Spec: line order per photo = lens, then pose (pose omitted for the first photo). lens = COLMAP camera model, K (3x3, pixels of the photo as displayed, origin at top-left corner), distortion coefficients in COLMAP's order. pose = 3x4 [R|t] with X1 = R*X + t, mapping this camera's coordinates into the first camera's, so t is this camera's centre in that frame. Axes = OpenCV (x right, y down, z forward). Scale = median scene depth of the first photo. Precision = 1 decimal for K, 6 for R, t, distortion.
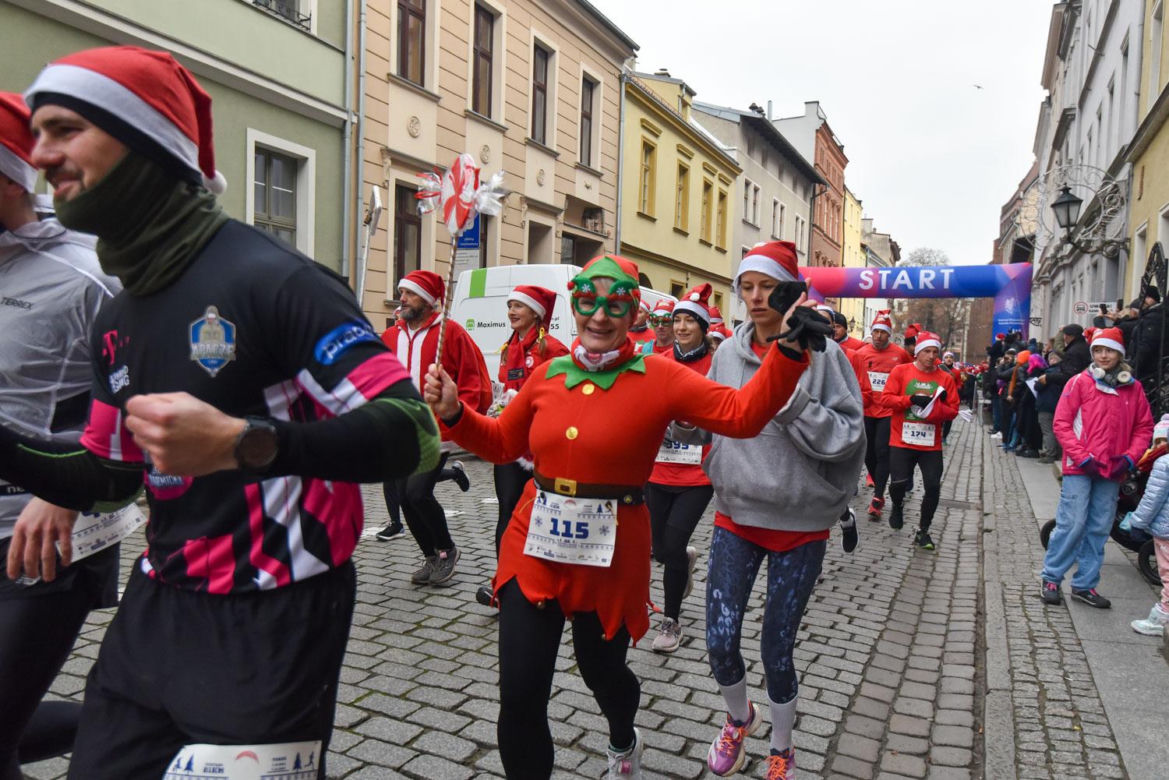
lens RADIAL K [[877.5, 0, 581.5], [0, 877.5, 388.4], [0, 0, 1]] dist [0.024968, -0.001584]
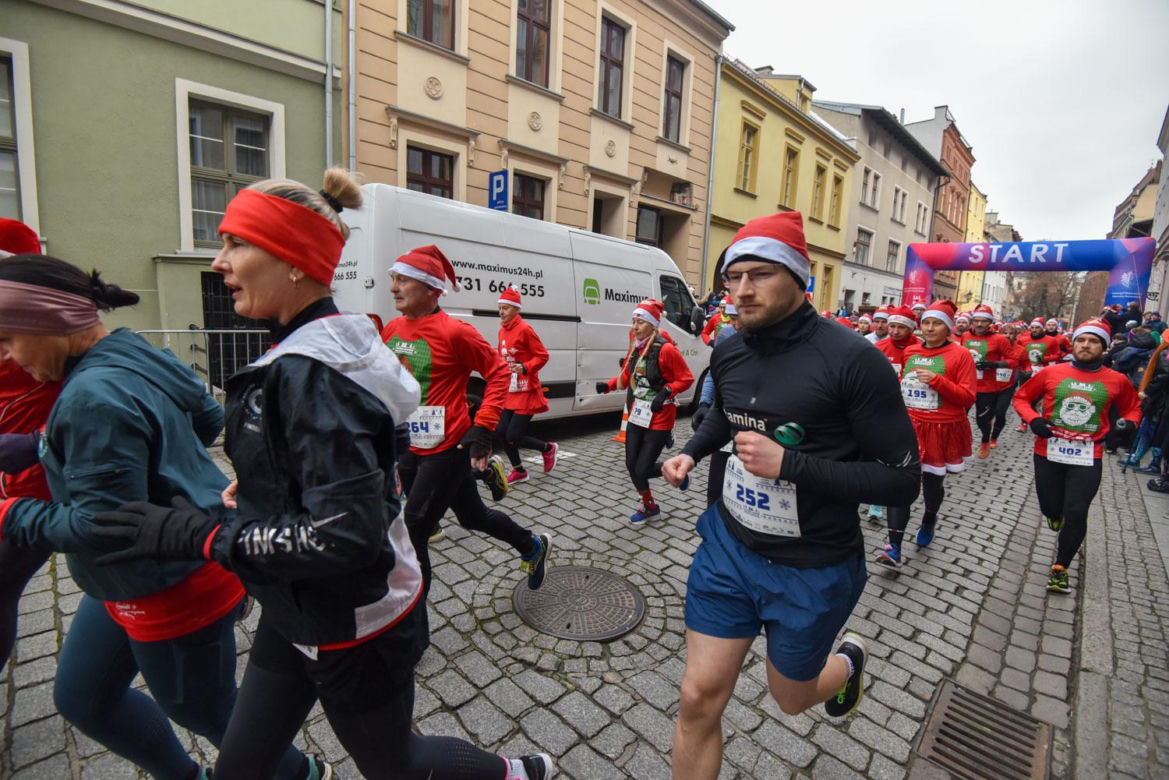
lens RADIAL K [[539.1, 0, 578.4], [0, 539.1, 389.2], [0, 0, 1]] dist [-0.017518, -0.018808]
pose [[0.941433, 0.062877, -0.331286, 0.087686], [-0.029745, 0.994116, 0.104154, -0.009742], [0.335885, -0.088200, 0.937764, 0.204121]]
